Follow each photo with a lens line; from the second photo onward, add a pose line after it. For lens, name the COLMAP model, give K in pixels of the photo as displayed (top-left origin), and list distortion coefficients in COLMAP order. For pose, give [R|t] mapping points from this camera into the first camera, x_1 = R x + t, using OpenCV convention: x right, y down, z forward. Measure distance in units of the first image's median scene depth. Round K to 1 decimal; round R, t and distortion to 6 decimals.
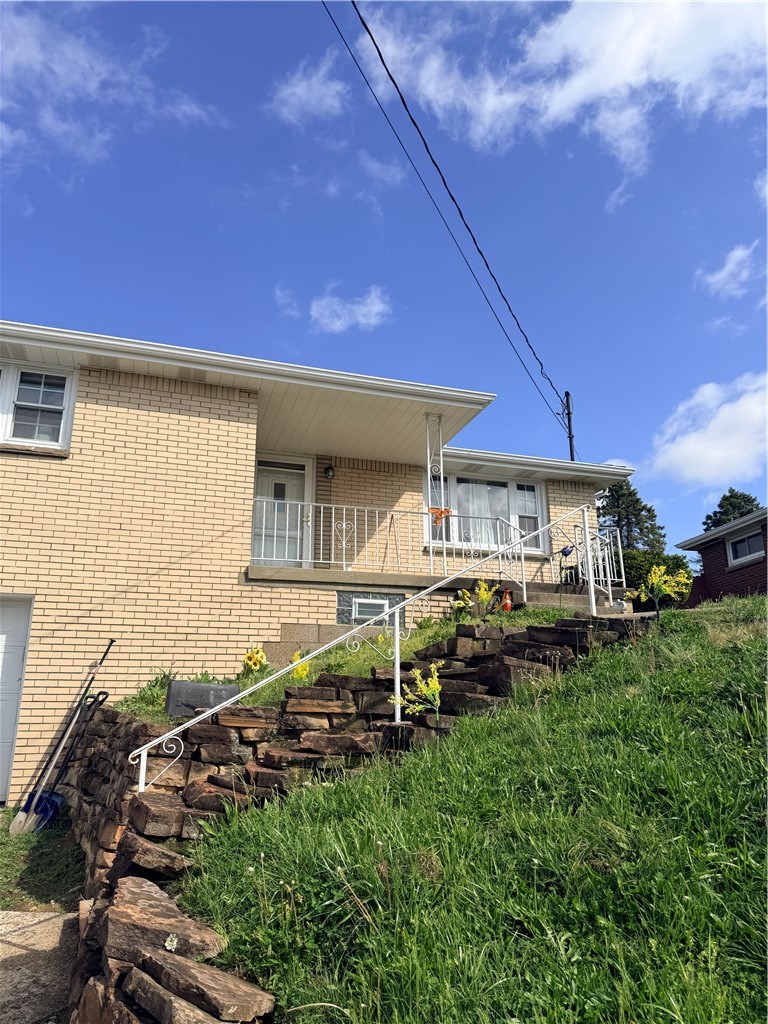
lens RADIAL K [[718.8, 0, 384.0], [0, 718.8, 512.0], [0, 0, 1]] dist [0.179680, -0.377016]
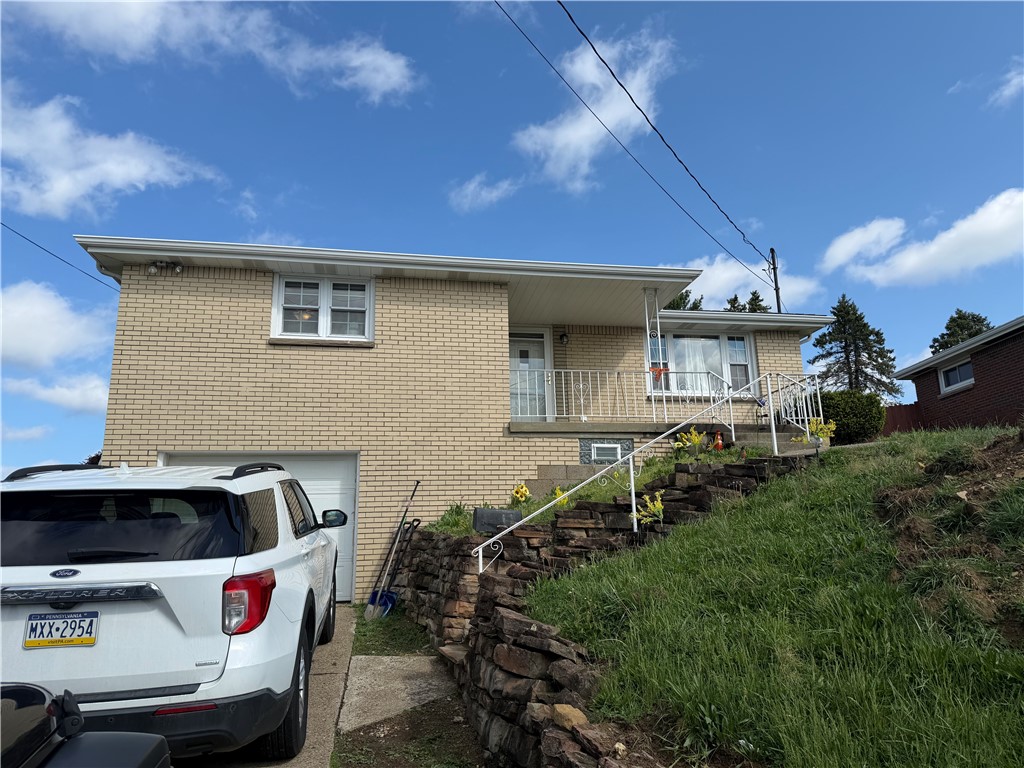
lens RADIAL K [[715.2, 0, 518.9], [0, 715.2, 386.7], [0, 0, 1]] dist [0.156336, -0.251190]
pose [[0.991512, -0.049221, -0.120341, -0.014278], [0.055613, 0.997182, 0.050345, -0.053591], [0.117524, -0.056611, 0.991455, -0.270781]]
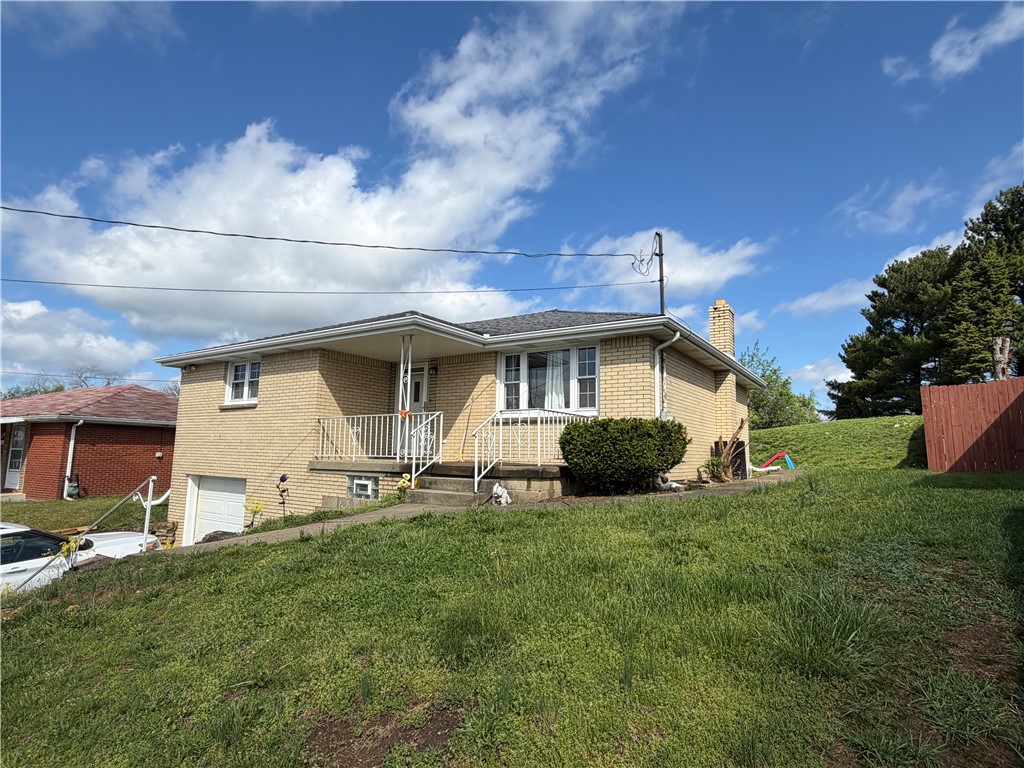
lens RADIAL K [[548.8, 0, 512.0], [0, 548.8, 384.0], [0, 0, 1]] dist [-0.001038, -0.000248]
pose [[0.620039, -0.087146, -0.779716, 1.135471], [0.198992, 0.978783, 0.048846, -0.070852], [0.758916, -0.185444, 0.624226, 0.608239]]
